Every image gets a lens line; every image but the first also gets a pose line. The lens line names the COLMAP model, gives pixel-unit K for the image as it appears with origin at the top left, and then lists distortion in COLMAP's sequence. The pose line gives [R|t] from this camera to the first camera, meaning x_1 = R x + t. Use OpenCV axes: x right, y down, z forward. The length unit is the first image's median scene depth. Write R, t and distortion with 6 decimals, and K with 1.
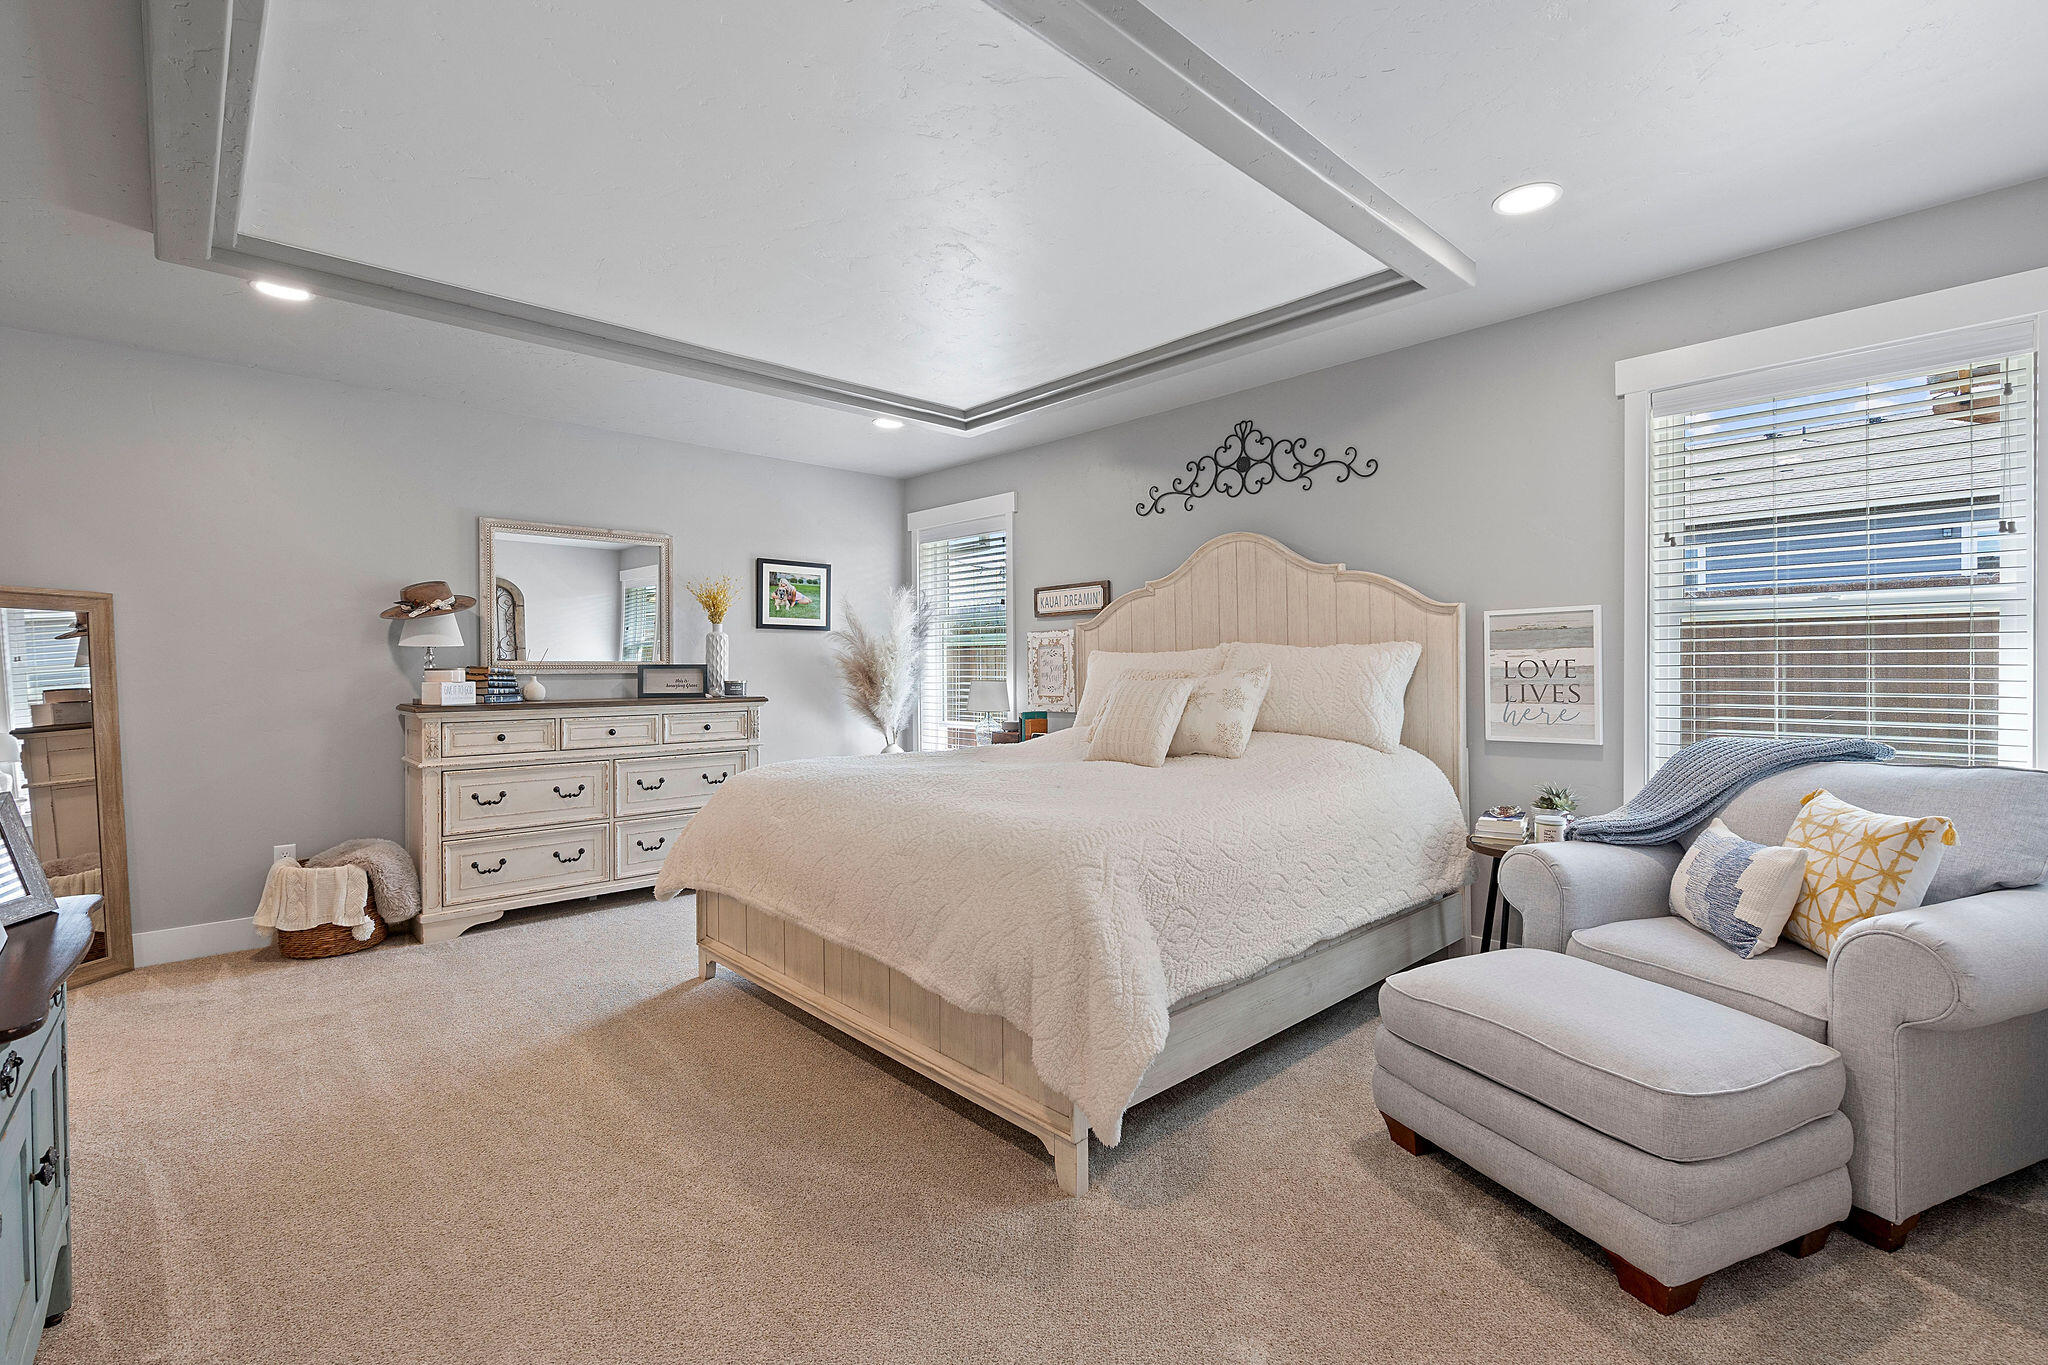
lens RADIAL K [[903.0, 0, 1021.1], [0, 903.0, 678.4], [0, 0, 1]] dist [-0.001404, 0.000170]
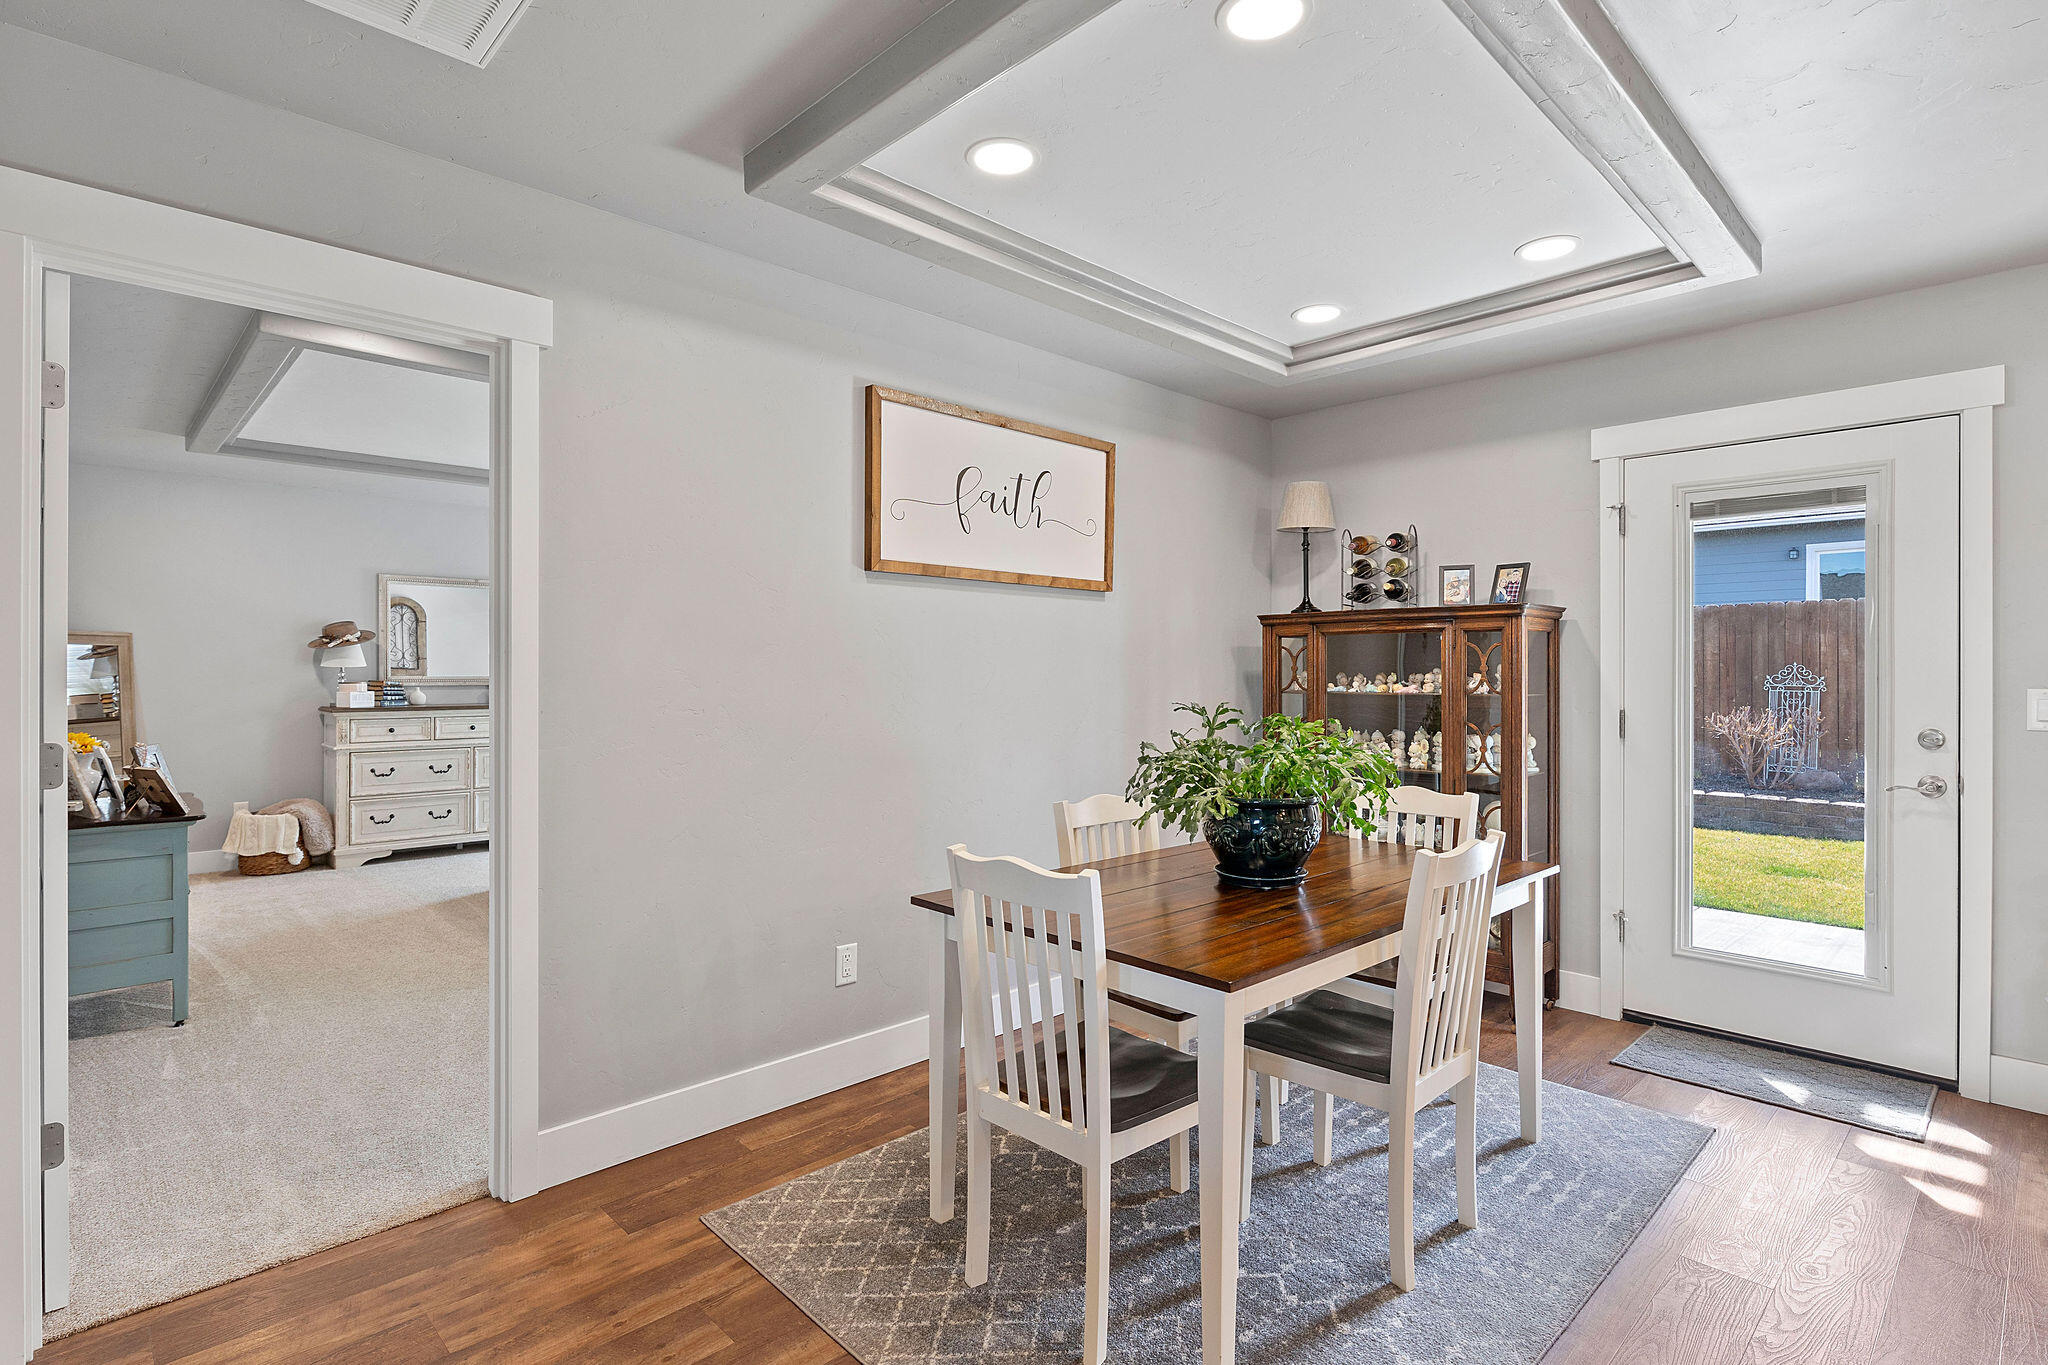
lens RADIAL K [[997.3, 0, 1026.7], [0, 997.3, 680.8], [0, 0, 1]] dist [-0.005840, -0.000783]
pose [[0.999737, 0.008005, 0.021486, 0.417904], [-0.007970, 0.999967, -0.001686, -0.019784], [-0.021499, 0.001514, 0.999768, -0.632585]]
